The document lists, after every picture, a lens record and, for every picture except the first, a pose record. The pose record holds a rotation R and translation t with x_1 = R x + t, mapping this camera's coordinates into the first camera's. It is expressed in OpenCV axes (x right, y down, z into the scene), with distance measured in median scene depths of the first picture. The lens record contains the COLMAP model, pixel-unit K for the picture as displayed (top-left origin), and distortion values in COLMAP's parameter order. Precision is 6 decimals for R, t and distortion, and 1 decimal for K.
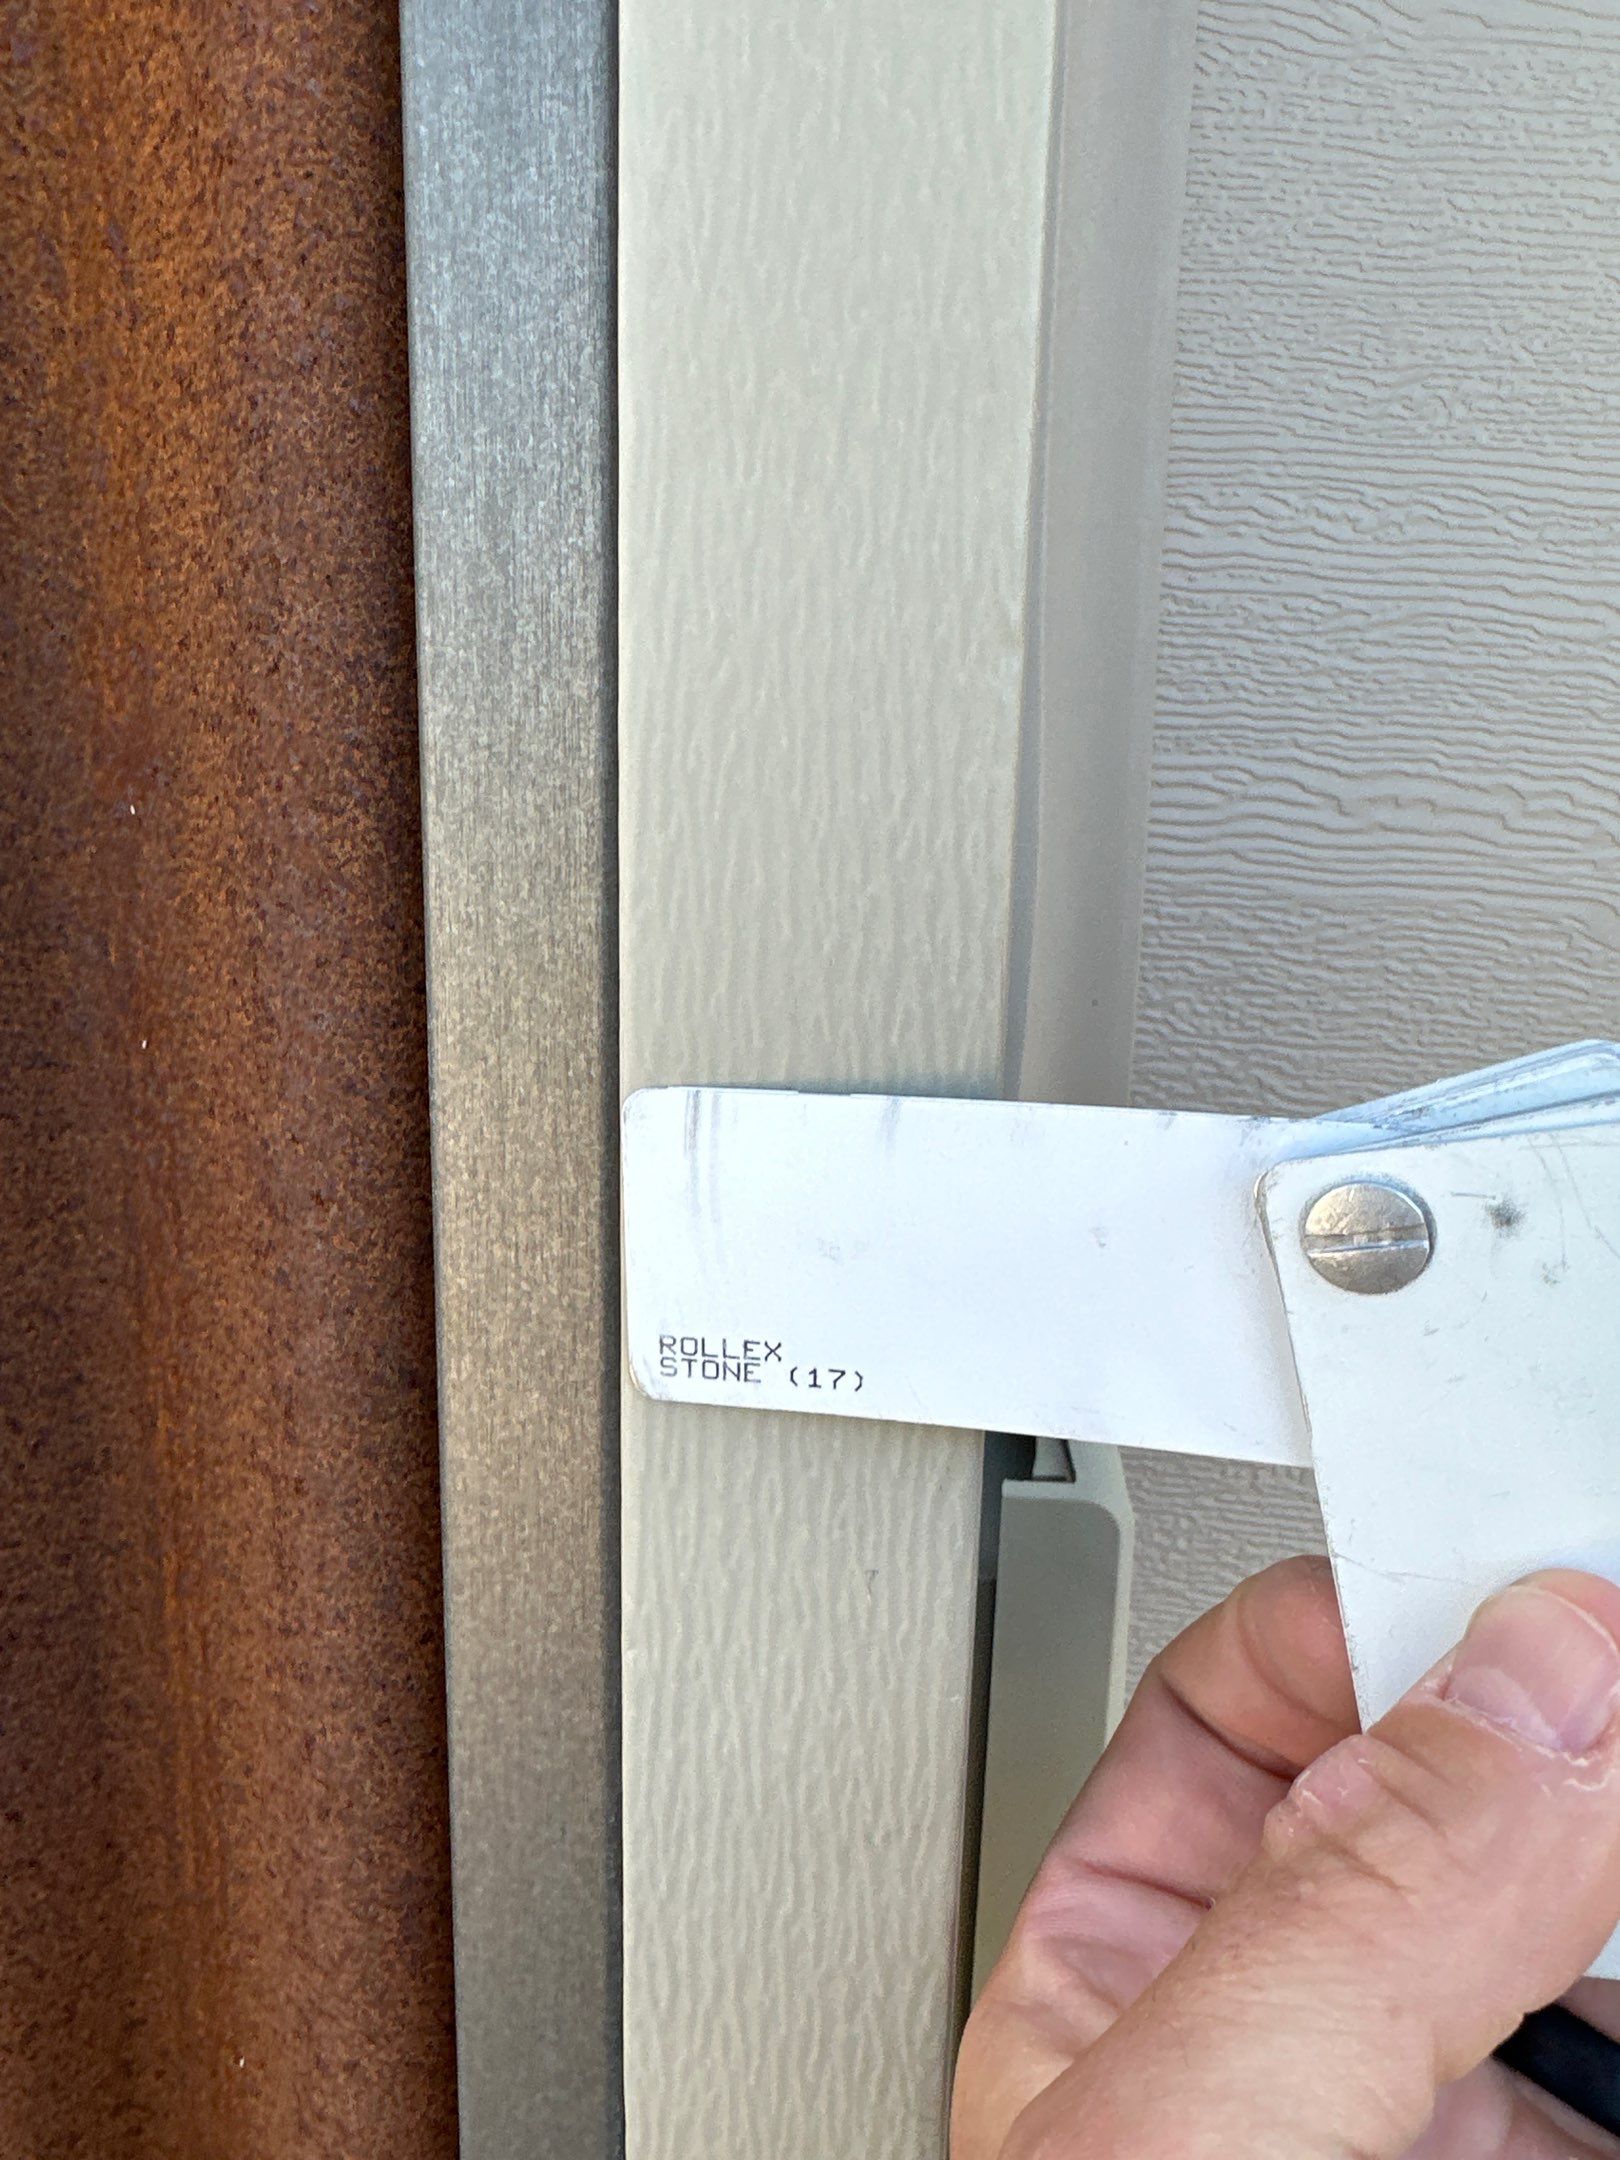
lens RADIAL K [[1474.9, 0, 810.0], [0, 1474.9, 1080.0], [0, 0, 1]] dist [0.003365, -0.001453]
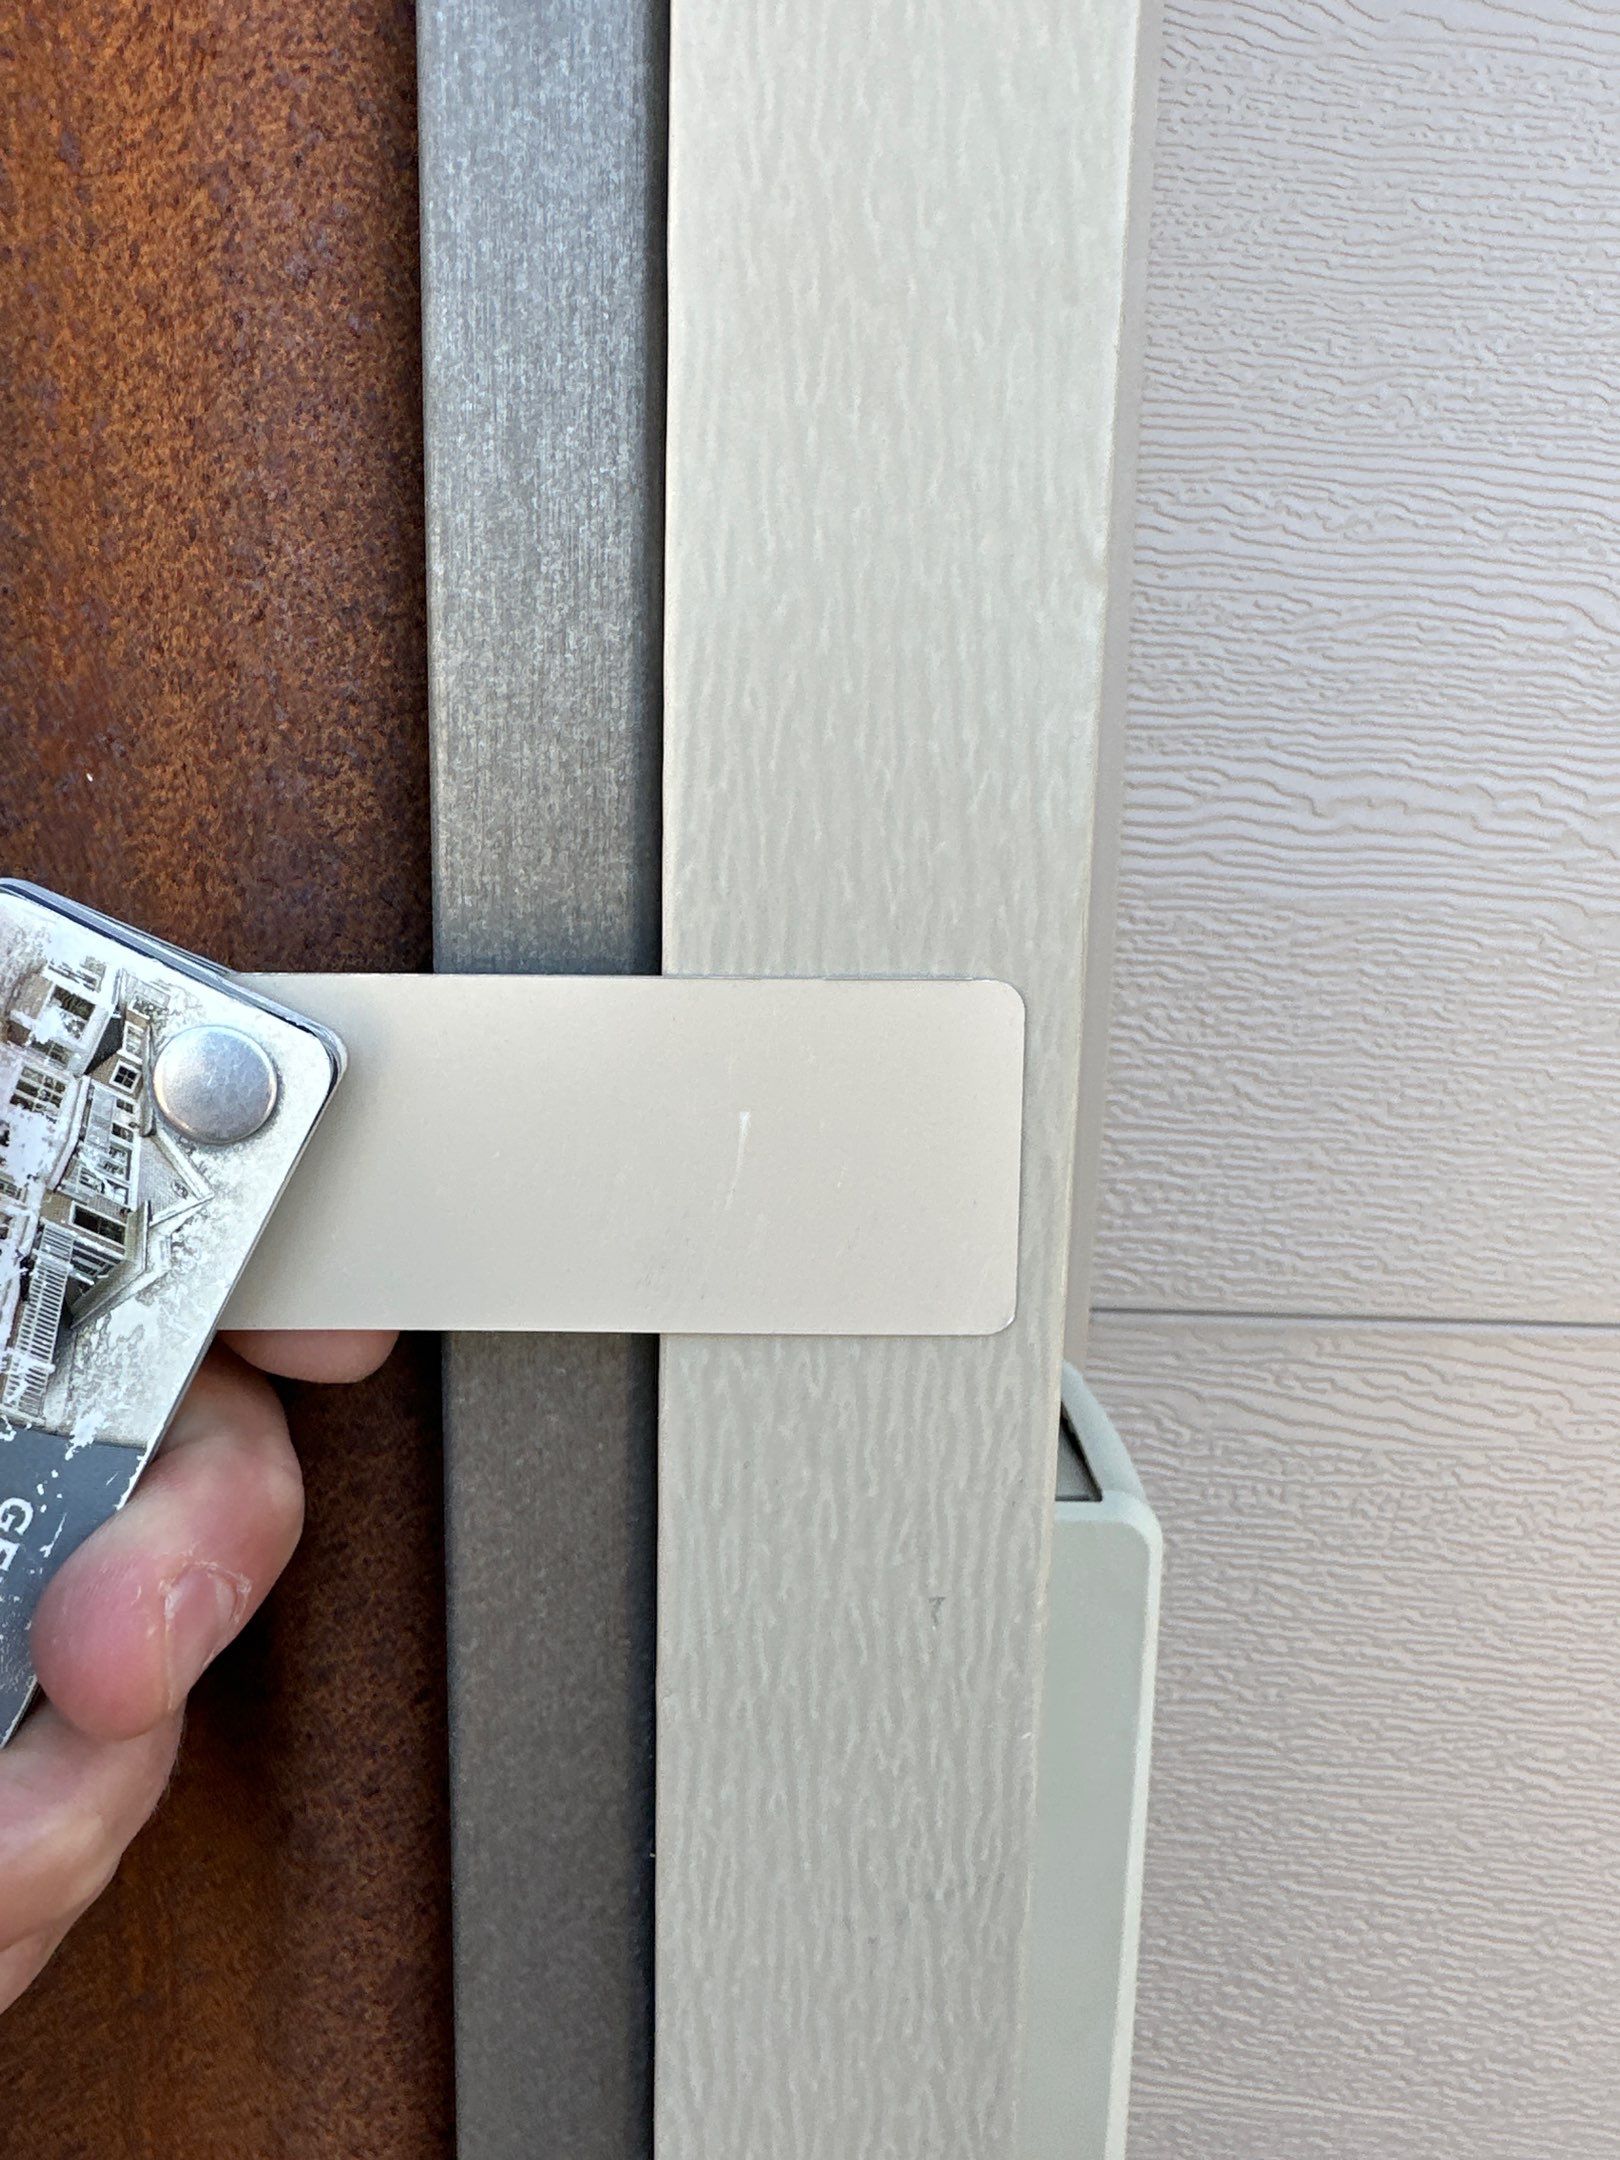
lens RADIAL K [[1482.8, 0, 810.0], [0, 1482.8, 1080.0], [0, 0, 1]] dist [0.001340, -0.000488]
pose [[0.997251, -0.014461, 0.072667, -0.091668], [0.016509, 0.999481, -0.027655, 0.033514], [-0.072230, 0.028779, 0.996973, 0.075194]]
